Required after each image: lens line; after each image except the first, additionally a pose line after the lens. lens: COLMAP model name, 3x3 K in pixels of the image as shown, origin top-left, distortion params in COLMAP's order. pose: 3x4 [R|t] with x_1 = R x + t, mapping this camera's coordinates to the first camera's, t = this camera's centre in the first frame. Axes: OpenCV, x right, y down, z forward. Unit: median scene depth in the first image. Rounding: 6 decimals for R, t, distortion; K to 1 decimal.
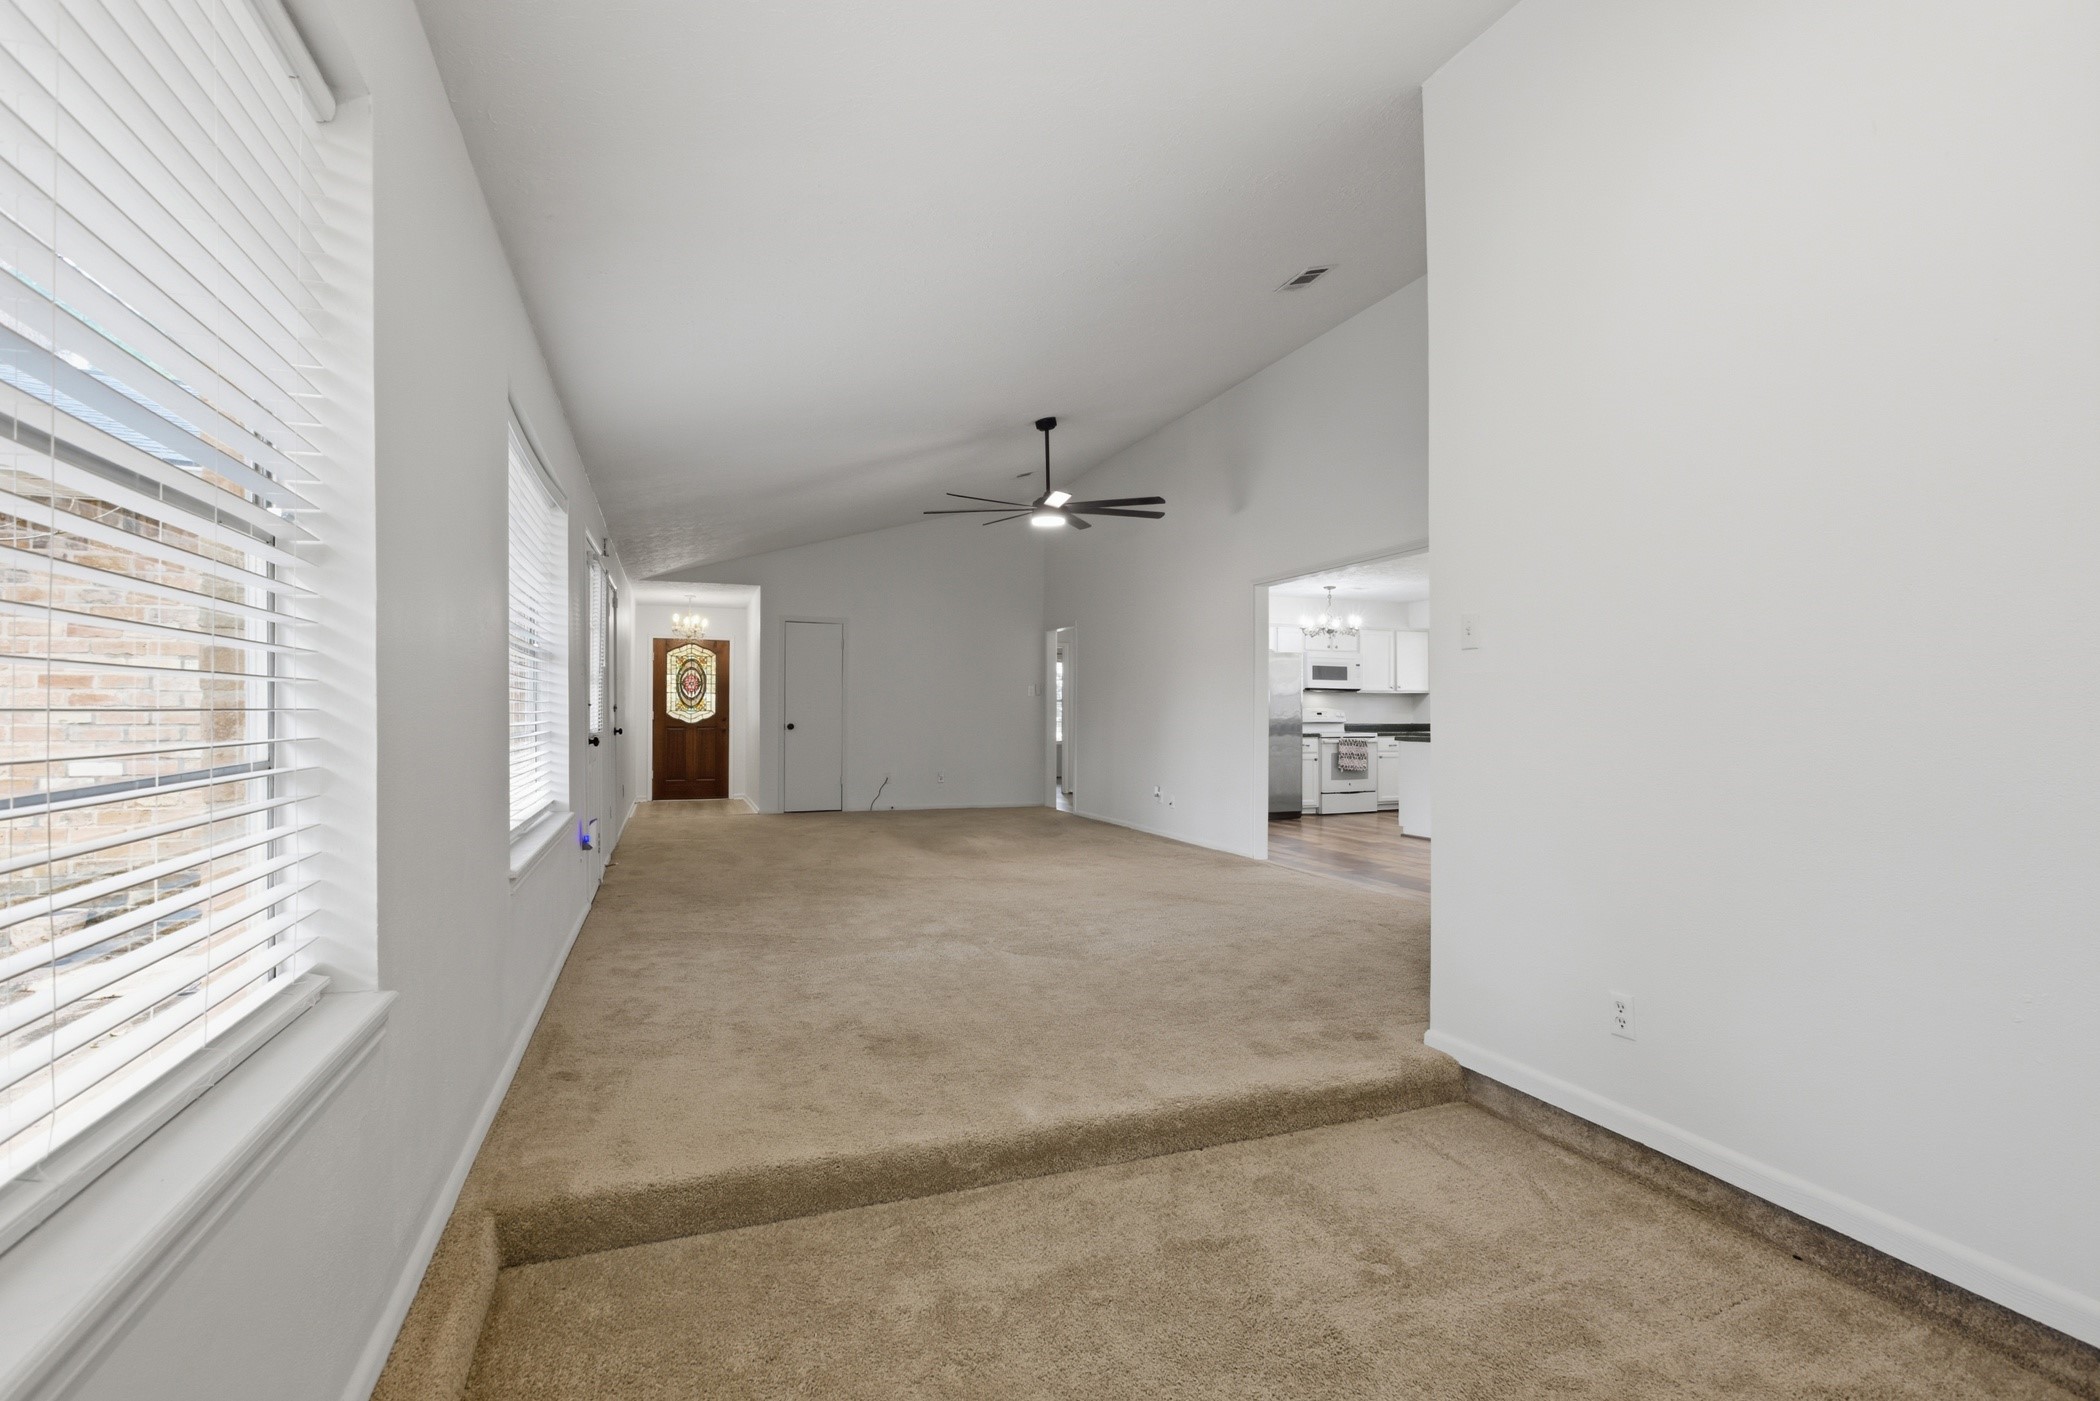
lens RADIAL K [[963.3, 0, 1050.9], [0, 963.3, 712.7], [0, 0, 1]] dist [-0.002560, 0.001107]
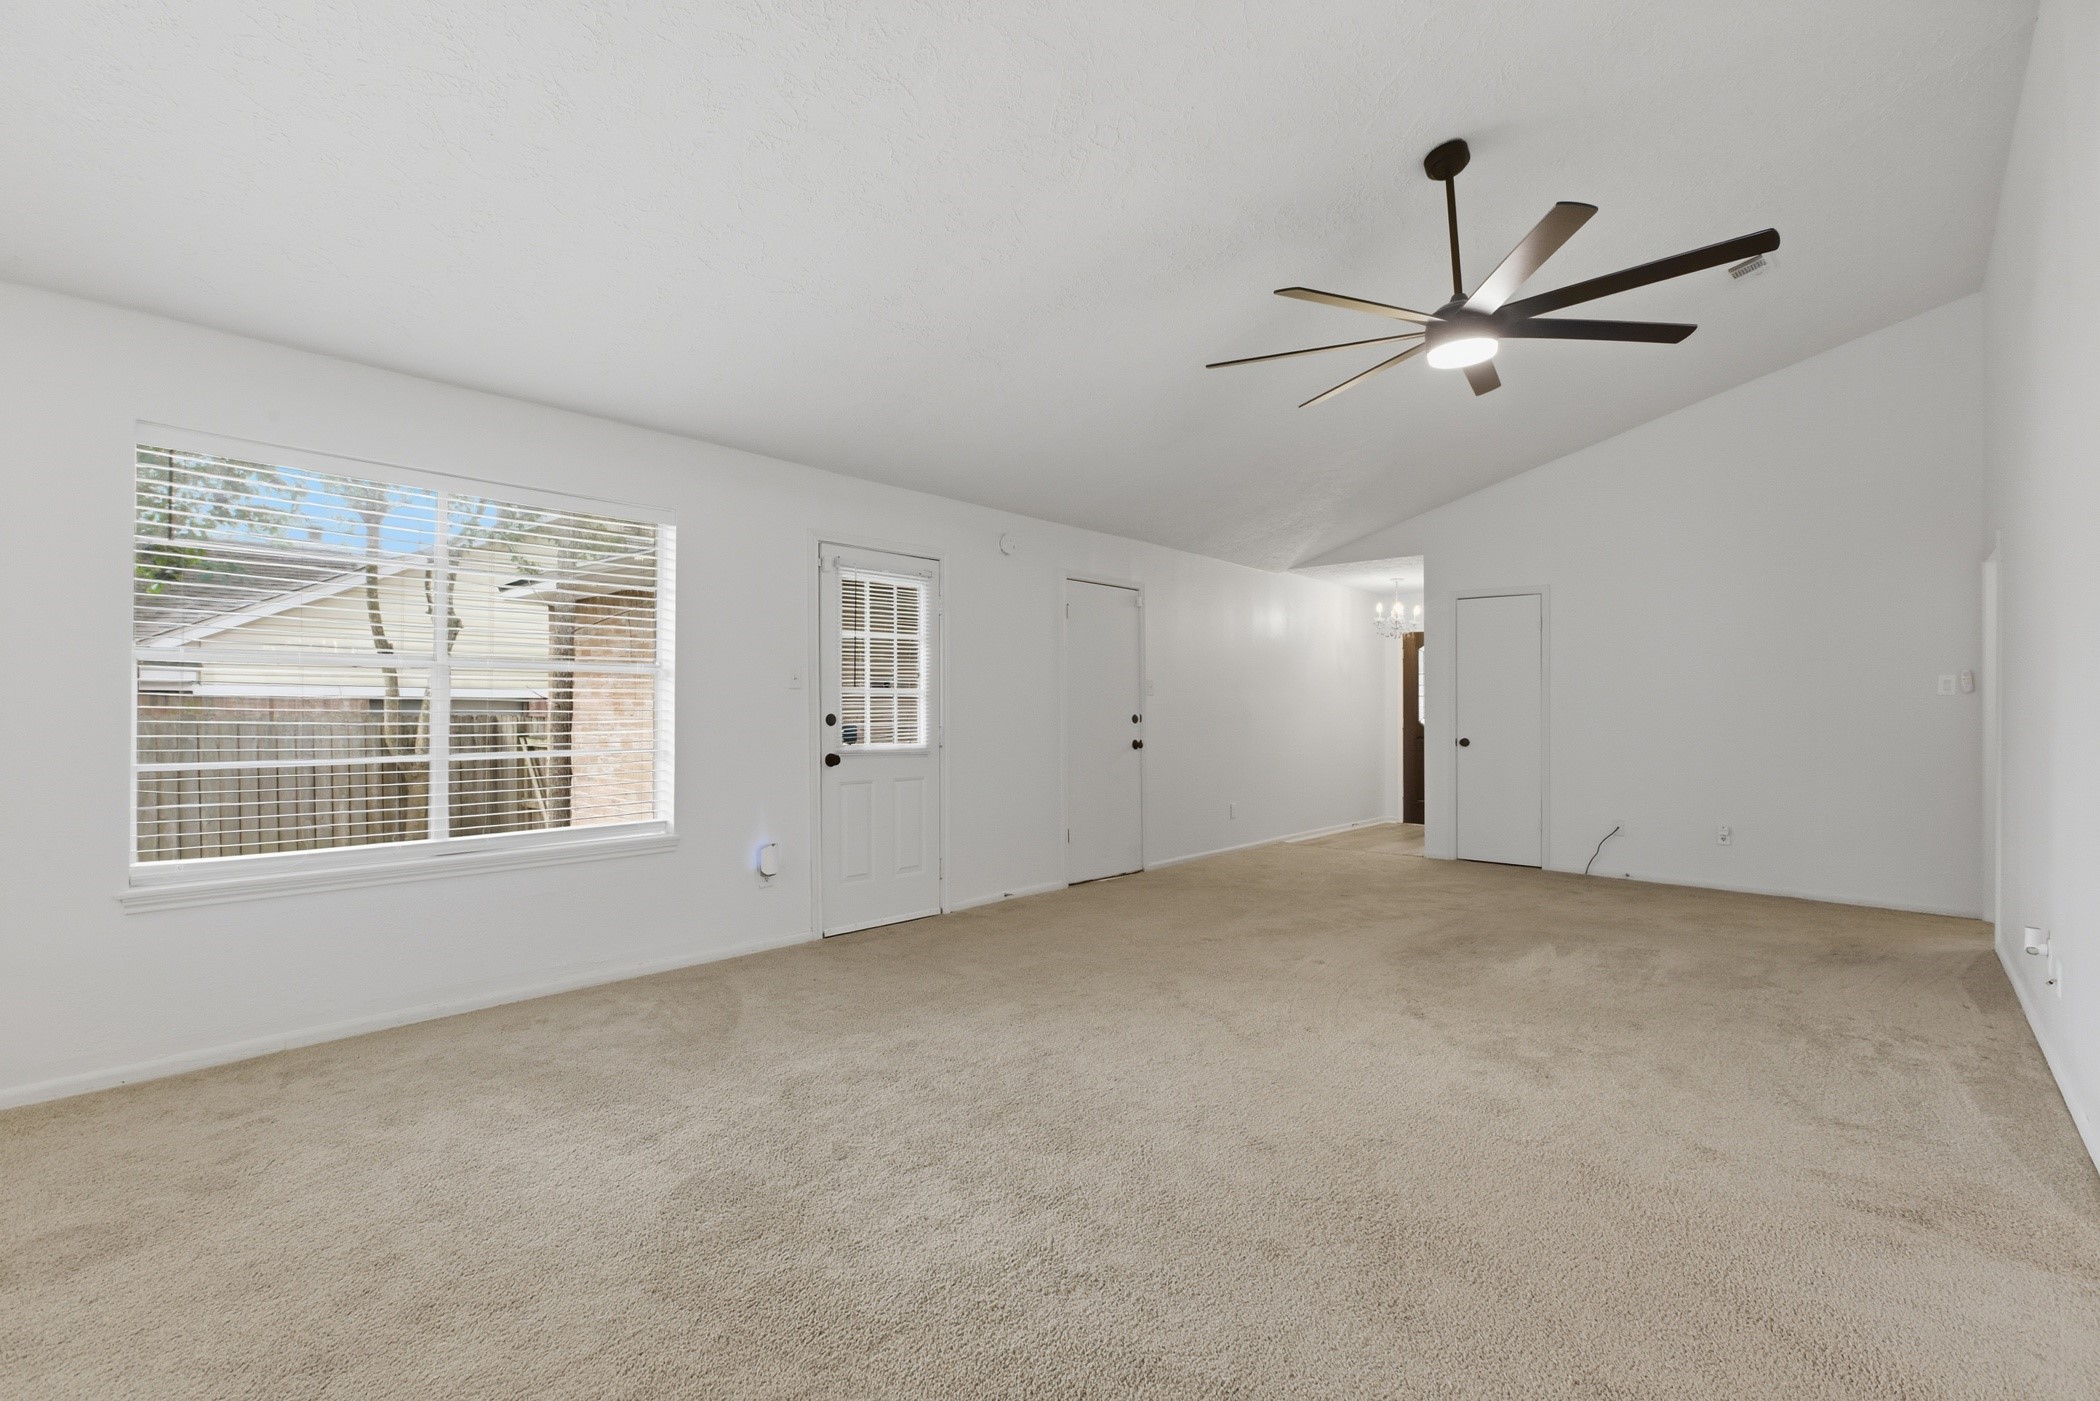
lens RADIAL K [[945.5, 0, 1050.0], [0, 945.5, 700.5], [0, 0, 1]] dist [-0.007424, 0.000724]
pose [[0.445632, -0.014715, -0.895095, 0.215473], [0.003511, 0.999886, -0.014690, -0.007124], [0.895209, 0.003403, 0.445633, 0.384420]]
